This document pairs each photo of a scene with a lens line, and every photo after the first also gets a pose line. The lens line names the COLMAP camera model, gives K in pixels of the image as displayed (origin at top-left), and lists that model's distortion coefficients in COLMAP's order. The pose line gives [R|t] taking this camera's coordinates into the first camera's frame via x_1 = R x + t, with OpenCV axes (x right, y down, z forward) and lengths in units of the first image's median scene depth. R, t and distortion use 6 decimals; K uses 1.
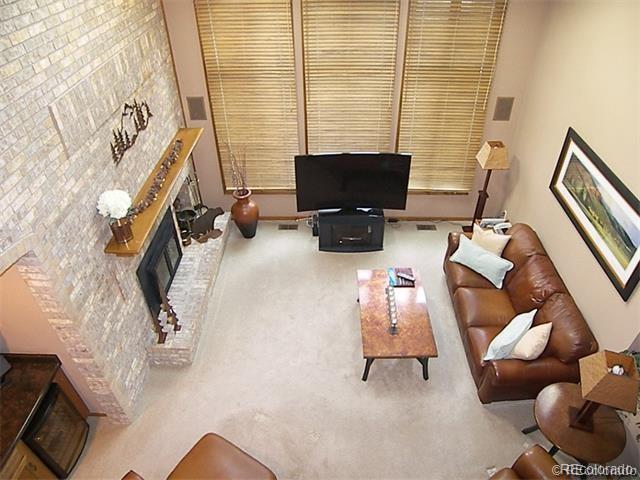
lens RADIAL K [[450.7, 0, 319.7], [0, 450.7, 237.3], [0, 0, 1]] dist [-0.102392, 0.015825]
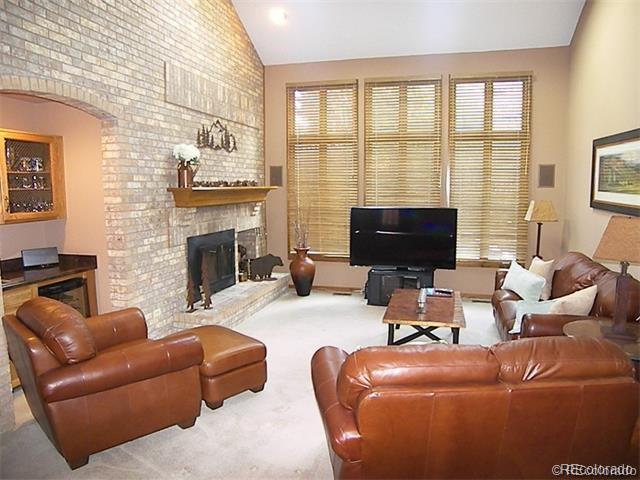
lens RADIAL K [[450.7, 0, 319.8], [0, 450.7, 233.5], [0, 0, 1]] dist [-0.102392, 0.015825]
pose [[0.969918, 0.038351, -0.240391, 0.143902], [-0.161314, 0.840819, -0.516722, 0.470313], [0.182308, 0.539957, 0.821712, 0.094906]]
